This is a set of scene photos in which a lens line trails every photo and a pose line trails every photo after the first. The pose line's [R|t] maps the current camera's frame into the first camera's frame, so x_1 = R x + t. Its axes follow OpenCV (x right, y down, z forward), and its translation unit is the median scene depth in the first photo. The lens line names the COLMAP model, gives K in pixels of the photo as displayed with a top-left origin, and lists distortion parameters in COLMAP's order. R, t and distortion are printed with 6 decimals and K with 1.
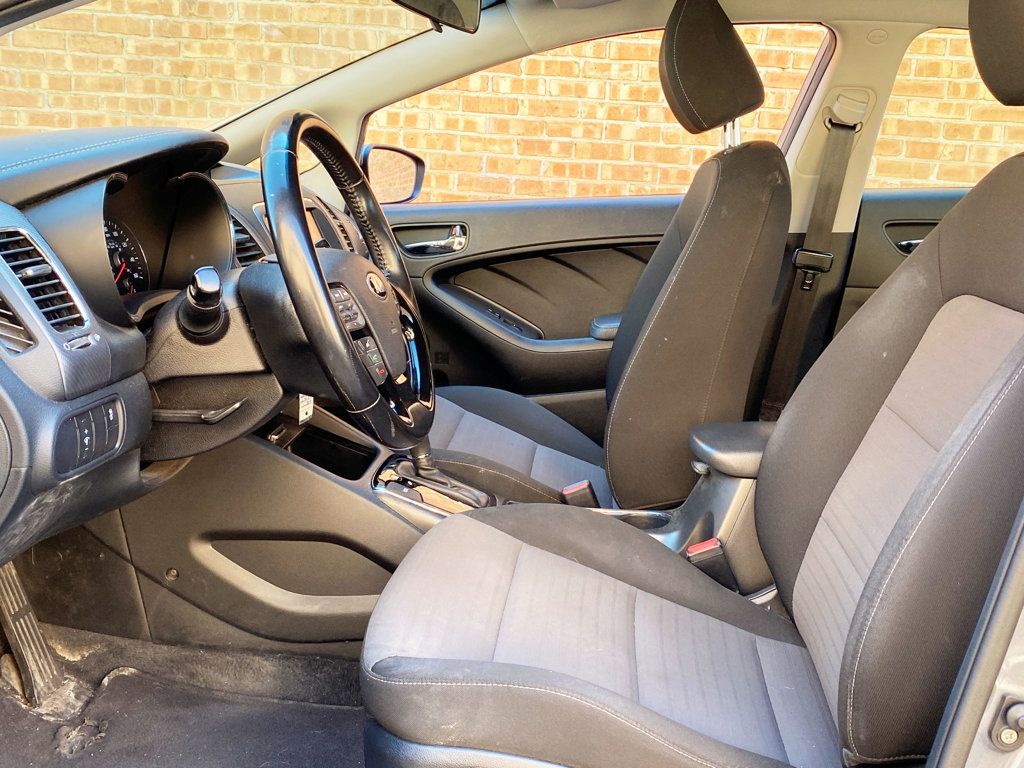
lens RADIAL K [[1042.5, 0, 515.6], [0, 1042.5, 385.1], [0, 0, 1]] dist [0.020139, 0.000000]
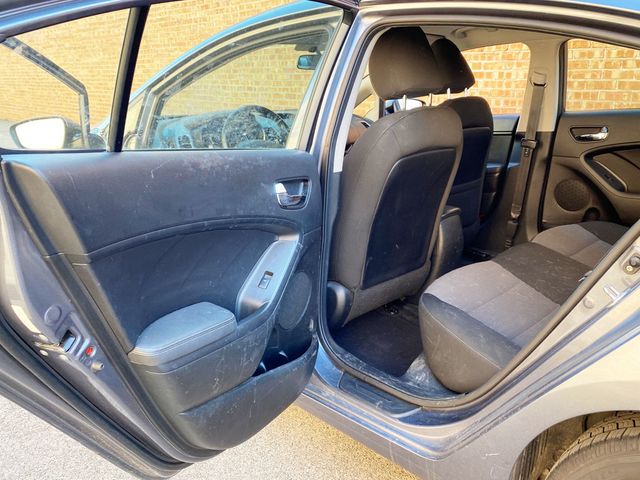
lens RADIAL K [[562.1, 0, 322.6], [0, 562.1, 240.5], [0, 0, 1]] dist [0.020823, -0.036702]
pose [[0.748875, 0.124117, -0.650984, 0.422744], [-0.085301, 0.992187, 0.091043, 0.009859], [0.657198, -0.012650, 0.753612, -0.129959]]
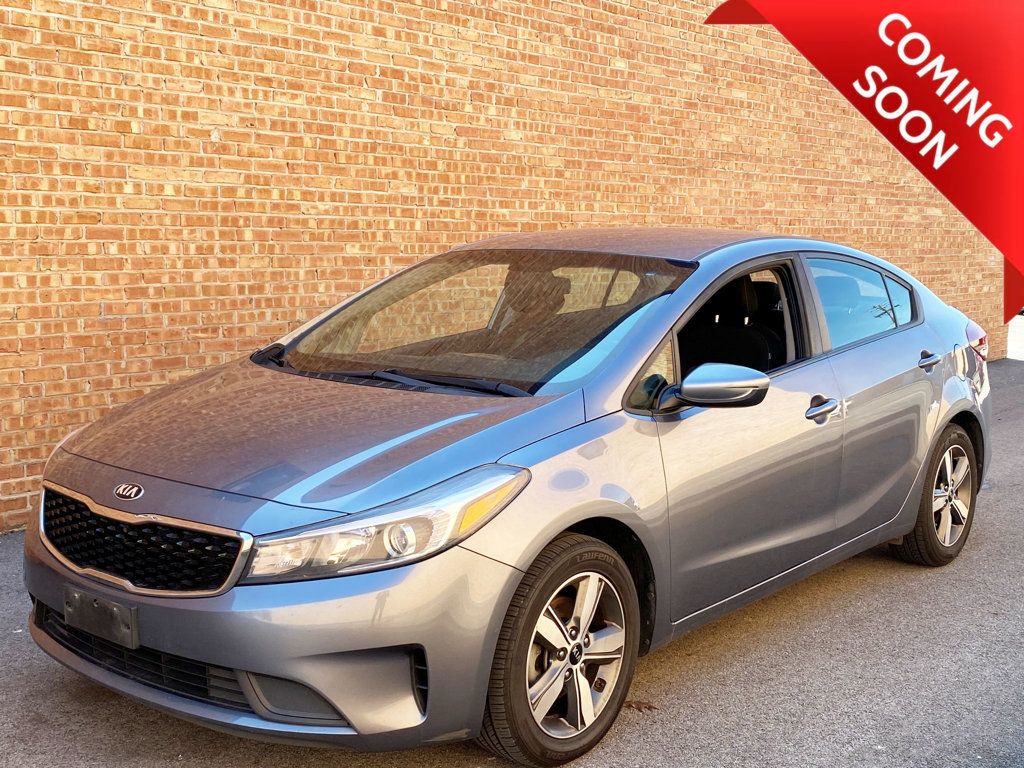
lens RADIAL K [[1240.6, 0, 514.0], [0, 1240.6, 376.9], [0, 0, 1]] dist [0.035003, 0.000000]
pose [[0.596214, -0.145097, 0.789604, -0.978739], [0.187769, 0.981456, 0.038571, -0.099355], [-0.780558, 0.125266, 0.612403, -0.321379]]
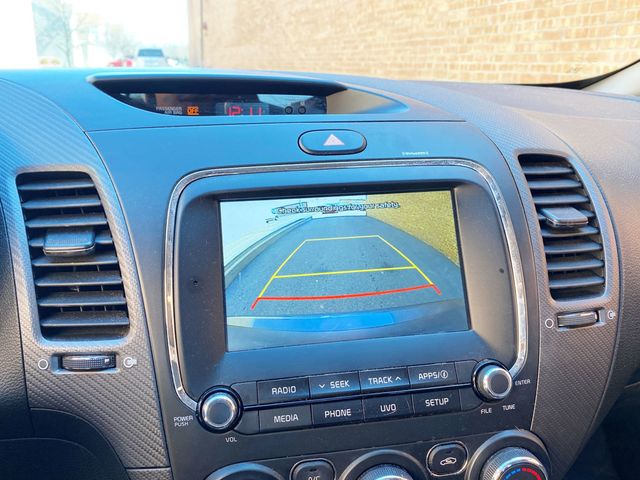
lens RADIAL K [[562.1, 0, 323.7], [0, 562.1, 239.2], [0, 0, 1]] dist [0.020823, -0.036702]
pose [[0.373940, 0.220721, -0.900806, -0.000325], [-0.185193, 0.969478, 0.160671, -0.072927], [0.908775, 0.106742, 0.403402, 0.359541]]
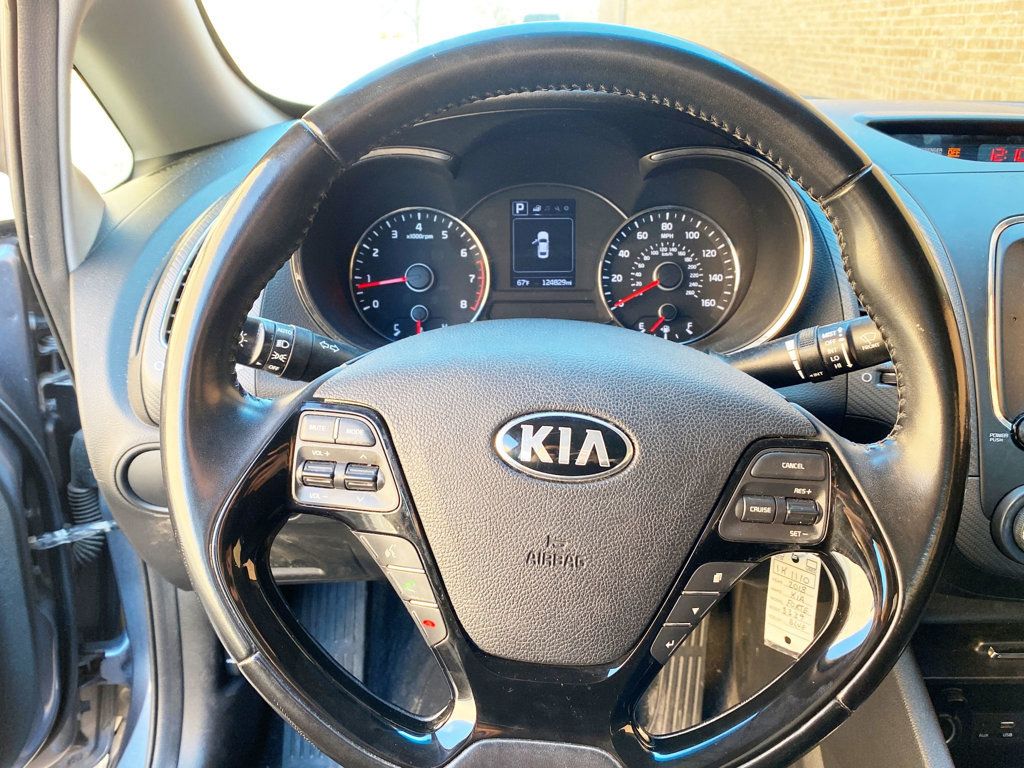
lens RADIAL K [[899.4, 0, 513.3], [0, 899.4, 394.1], [0, 0, 1]] dist [0.020823, -0.036702]
pose [[0.080304, 0.311486, -0.946851, 0.058725], [-0.206738, 0.934468, 0.289879, -0.063447], [0.975095, 0.172472, 0.139438, 0.273755]]
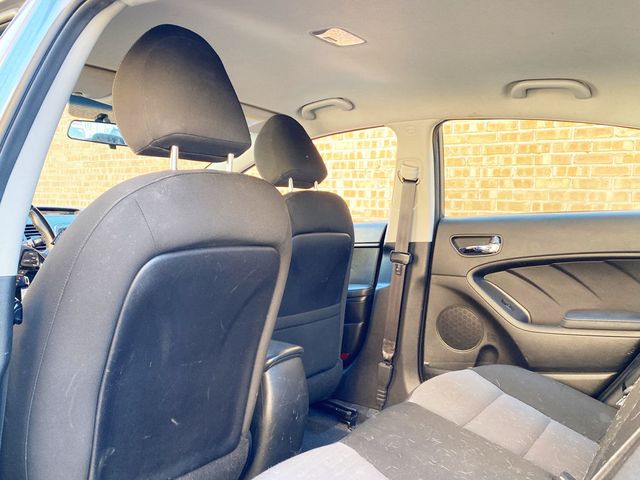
lens RADIAL K [[562.1, 0, 322.1], [0, 562.1, 245.3], [0, 0, 1]] dist [0.020823, -0.036702]
pose [[0.859084, -0.000496, -0.511835, 0.349268], [-0.088235, 0.984885, -0.149051, 0.005182], [0.504172, 0.173209, 0.846055, 0.083010]]
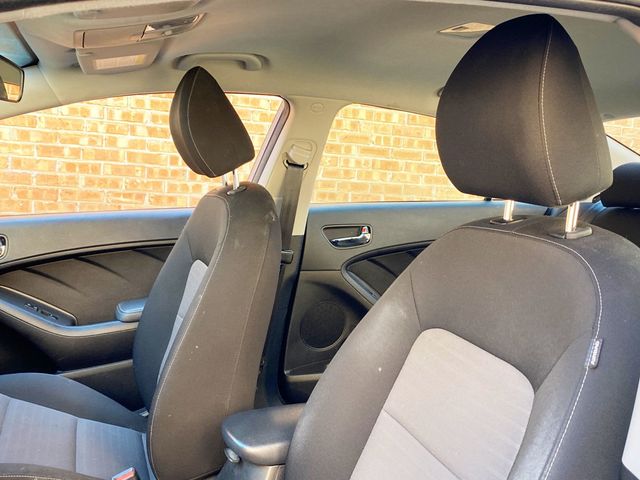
lens RADIAL K [[651.6, 0, 328.3], [0, 651.6, 234.1], [0, 0, 1]] dist [0.020139, 0.000000]
pose [[0.908187, -0.033937, 0.417186, -0.013257], [0.063421, 0.996357, -0.057012, -0.050191], [-0.413731, 0.078236, 0.907031, 0.087554]]
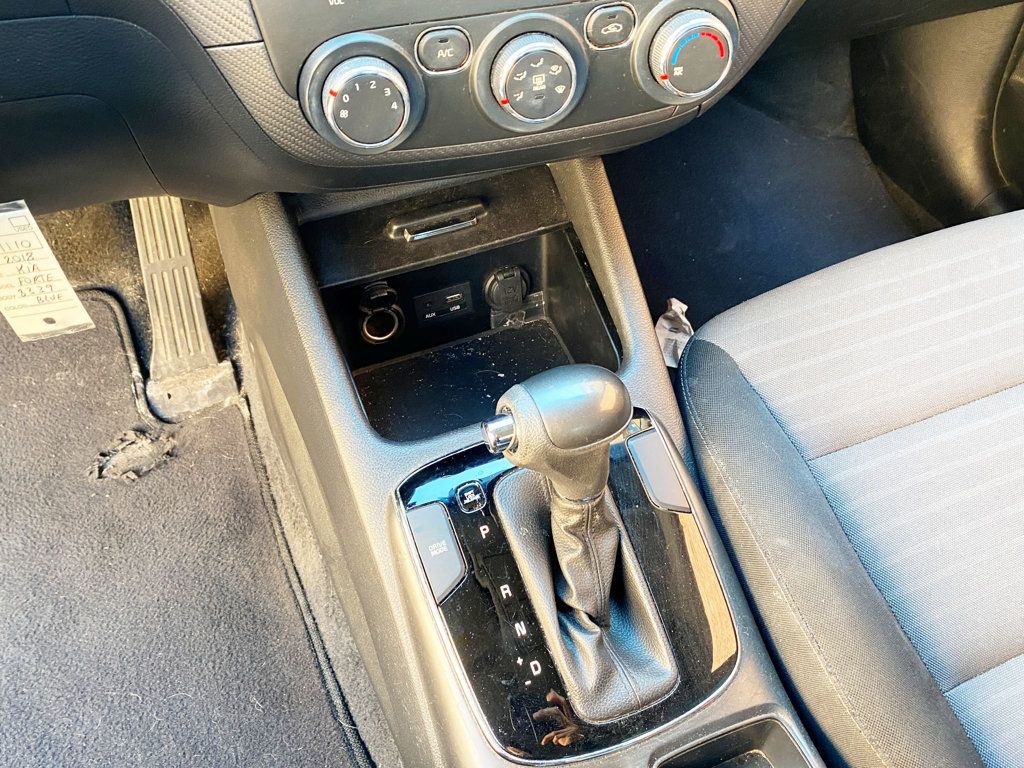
lens RADIAL K [[899.4, 0, 512.9], [0, 899.4, 385.2], [0, 0, 1]] dist [0.020823, -0.036702]
pose [[0.446653, 0.656682, -0.607675, 0.028222], [-0.180705, 0.731403, 0.657567, -0.067932], [0.876269, -0.183895, 0.445349, 0.346907]]
